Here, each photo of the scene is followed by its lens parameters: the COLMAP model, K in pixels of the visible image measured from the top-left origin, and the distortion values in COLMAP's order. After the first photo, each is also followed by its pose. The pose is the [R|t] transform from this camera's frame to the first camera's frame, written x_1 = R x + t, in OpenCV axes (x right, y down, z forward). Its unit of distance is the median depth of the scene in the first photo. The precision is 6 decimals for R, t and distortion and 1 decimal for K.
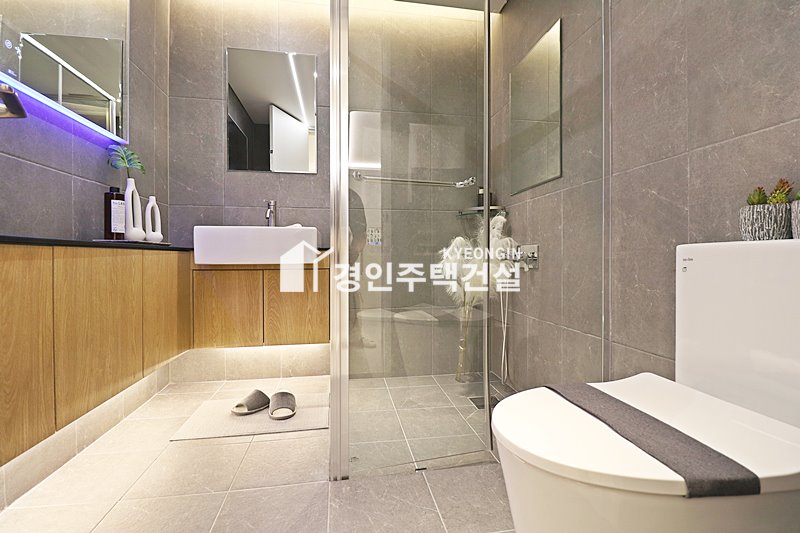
lens RADIAL K [[406.6, 0, 419.4], [0, 406.6, 266.2], [0, 0, 1]] dist [-0.035246, -0.001614]
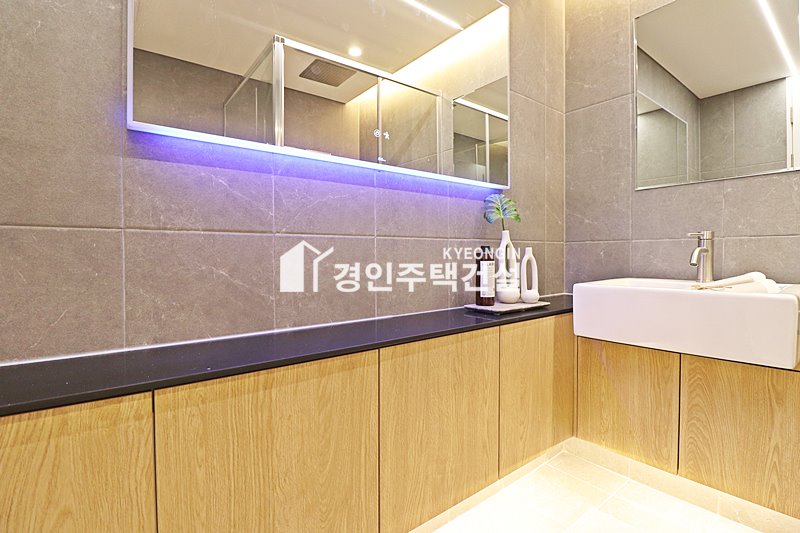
lens RADIAL K [[373.2, 0, 404.7], [0, 373.2, 261.9], [0, 0, 1]] dist [0.001124, -0.014786]
pose [[0.444182, 0.017551, -0.895765, -0.074649], [0.017271, 0.999455, 0.028146, -0.174725], [0.895770, -0.027972, 0.443637, 0.419117]]
